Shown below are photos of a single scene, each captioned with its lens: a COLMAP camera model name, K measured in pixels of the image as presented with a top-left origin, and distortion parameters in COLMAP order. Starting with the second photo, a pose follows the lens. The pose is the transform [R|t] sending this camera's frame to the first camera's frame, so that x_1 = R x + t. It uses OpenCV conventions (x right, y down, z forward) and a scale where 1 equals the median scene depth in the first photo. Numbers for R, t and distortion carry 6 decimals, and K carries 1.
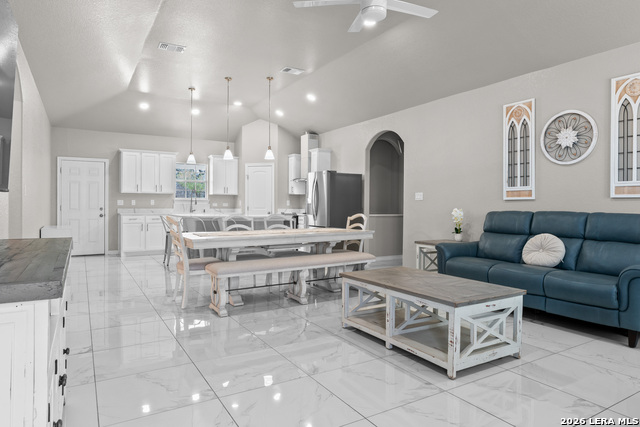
lens RADIAL K [[401.8, 0, 319.2], [0, 401.8, 201.9], [0, 0, 1]] dist [0.003710, 0.001092]
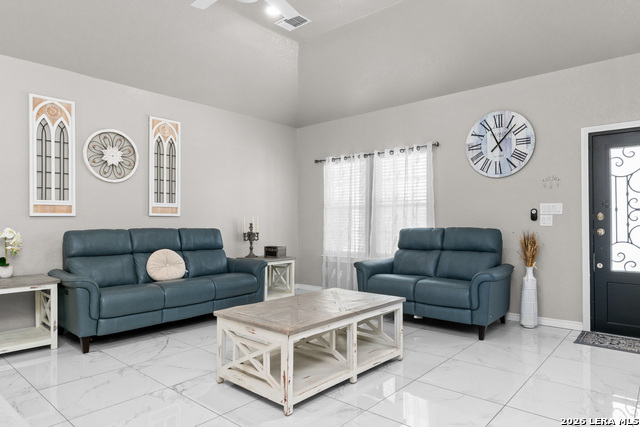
lens RADIAL K [[391.1, 0, 320.0], [0, 391.1, 213.5], [0, 0, 1]] dist [-0.023221, 0.000235]
pose [[-0.302809, 0.026271, 0.952689, -0.460227], [0.001754, 0.999634, -0.027008, 0.012298], [-0.953050, -0.006507, -0.302744, 0.781786]]
